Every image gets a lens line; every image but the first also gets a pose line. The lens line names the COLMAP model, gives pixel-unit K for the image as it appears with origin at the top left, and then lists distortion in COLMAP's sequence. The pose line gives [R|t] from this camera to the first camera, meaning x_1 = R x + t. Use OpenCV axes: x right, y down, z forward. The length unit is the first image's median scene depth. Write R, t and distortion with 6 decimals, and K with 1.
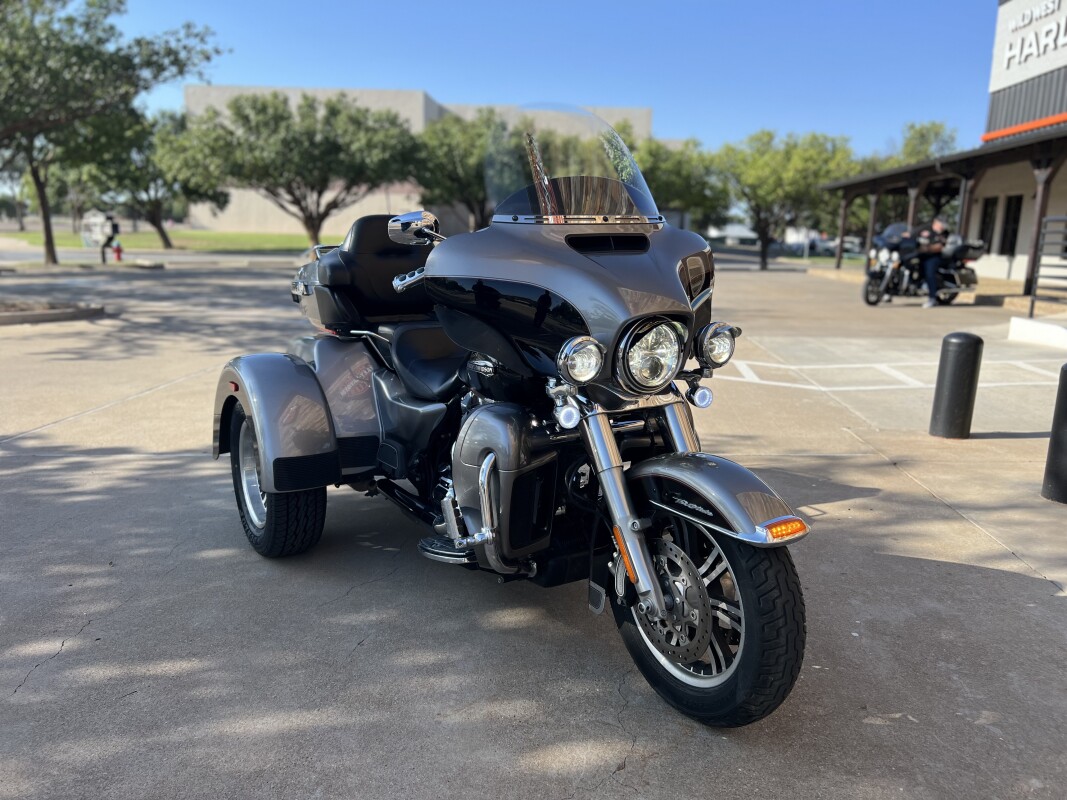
lens RADIAL K [[810.1, 0, 532.2], [0, 810.1, 405.8], [0, 0, 1]] dist [0.049792, -0.056483]
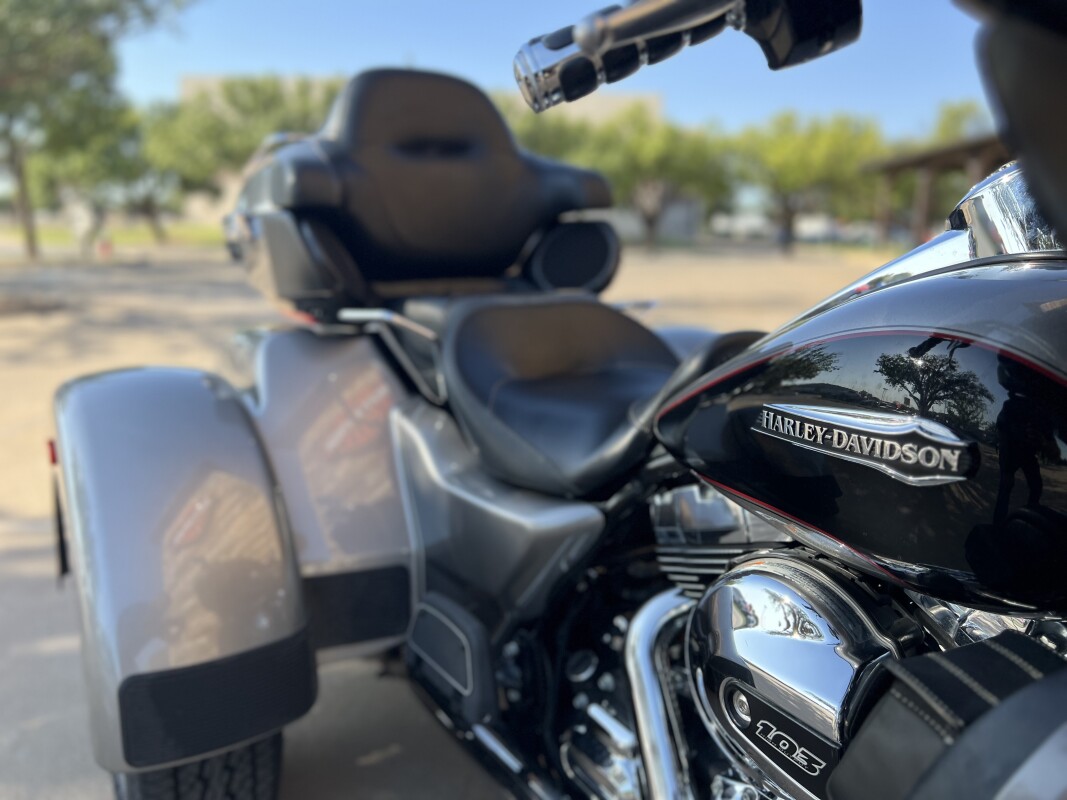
lens RADIAL K [[820.0, 0, 524.8], [0, 820.0, 404.5], [0, 0, 1]] dist [0.001010, 0.005285]
pose [[0.999928, -0.005687, -0.010603, -0.107248], [0.005721, 0.999979, 0.003104, -0.039259], [0.010585, -0.003165, 0.999939, 0.497302]]
